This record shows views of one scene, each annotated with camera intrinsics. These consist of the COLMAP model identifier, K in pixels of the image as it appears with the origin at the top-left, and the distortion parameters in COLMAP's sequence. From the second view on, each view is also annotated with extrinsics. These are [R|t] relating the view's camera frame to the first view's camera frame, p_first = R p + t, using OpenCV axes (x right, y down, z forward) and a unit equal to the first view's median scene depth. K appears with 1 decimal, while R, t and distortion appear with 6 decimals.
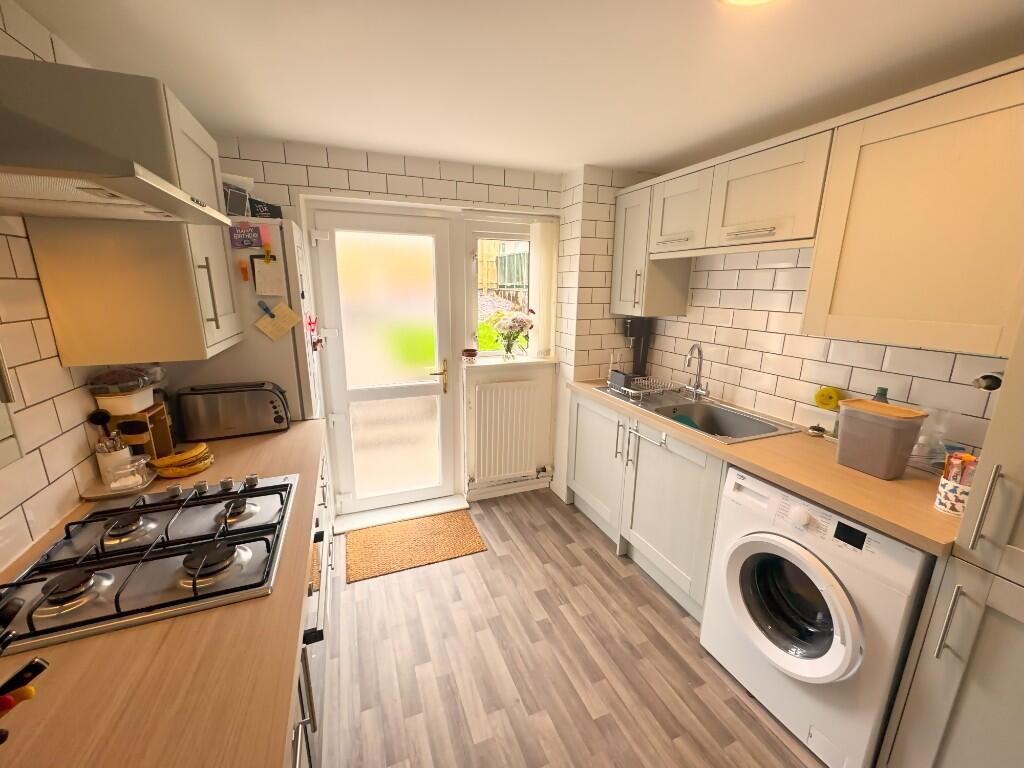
lens RADIAL K [[406.5, 0, 513.1], [0, 406.5, 381.4], [0, 0, 1]] dist [-0.001011, -0.000200]
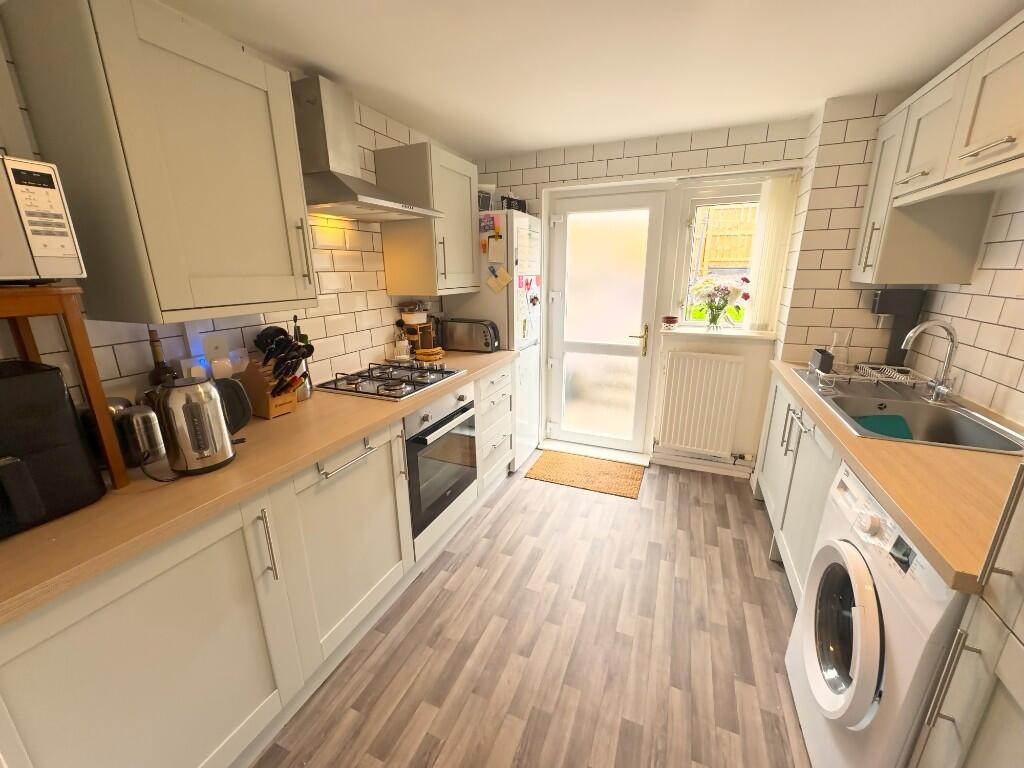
lens RADIAL K [[406.5, 0, 513.9], [0, 406.5, 382.2], [0, 0, 1]] dist [-0.001011, -0.000200]
pose [[0.710249, 0.171804, -0.682663, 0.402120], [-0.145826, 0.984634, 0.096081, 0.051559], [0.688680, 0.031309, 0.724389, -0.023227]]
